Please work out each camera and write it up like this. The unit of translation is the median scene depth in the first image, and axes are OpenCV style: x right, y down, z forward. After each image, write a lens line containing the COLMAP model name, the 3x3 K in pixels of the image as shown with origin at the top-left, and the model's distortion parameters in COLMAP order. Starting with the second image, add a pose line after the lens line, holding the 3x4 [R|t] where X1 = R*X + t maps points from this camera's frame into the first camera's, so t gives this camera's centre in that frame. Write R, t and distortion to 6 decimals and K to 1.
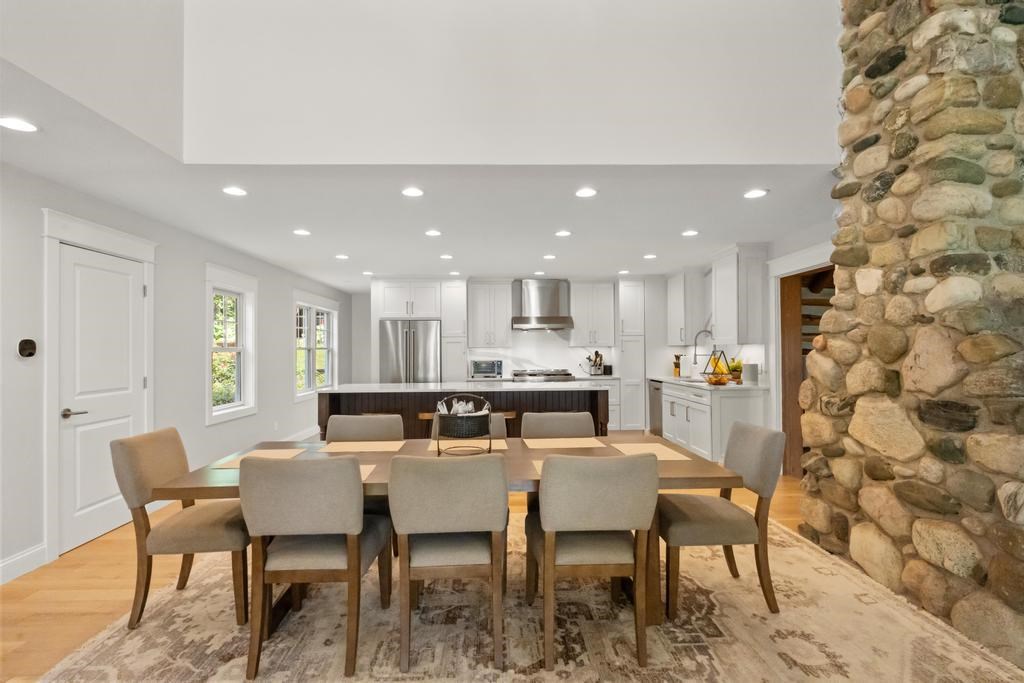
lens RADIAL K [[508.8, 0, 505.2], [0, 508.8, 344.8], [0, 0, 1]] dist [-0.002558, -0.001172]
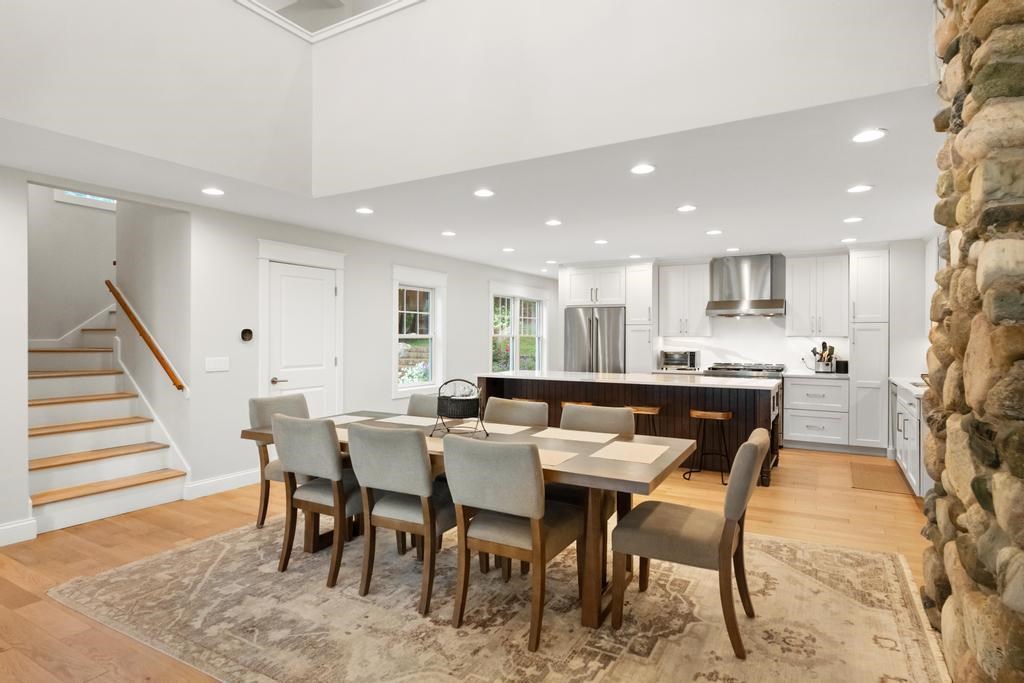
lens RADIAL K [[550.3, 0, 493.2], [0, 550.3, 335.8], [0, 0, 1]] dist [-0.004091, 0.001044]
pose [[0.847569, 0.008009, -0.530625, 0.337396], [-0.004194, 0.999956, 0.008393, -0.004489], [0.530669, -0.004888, 0.847565, 0.010323]]
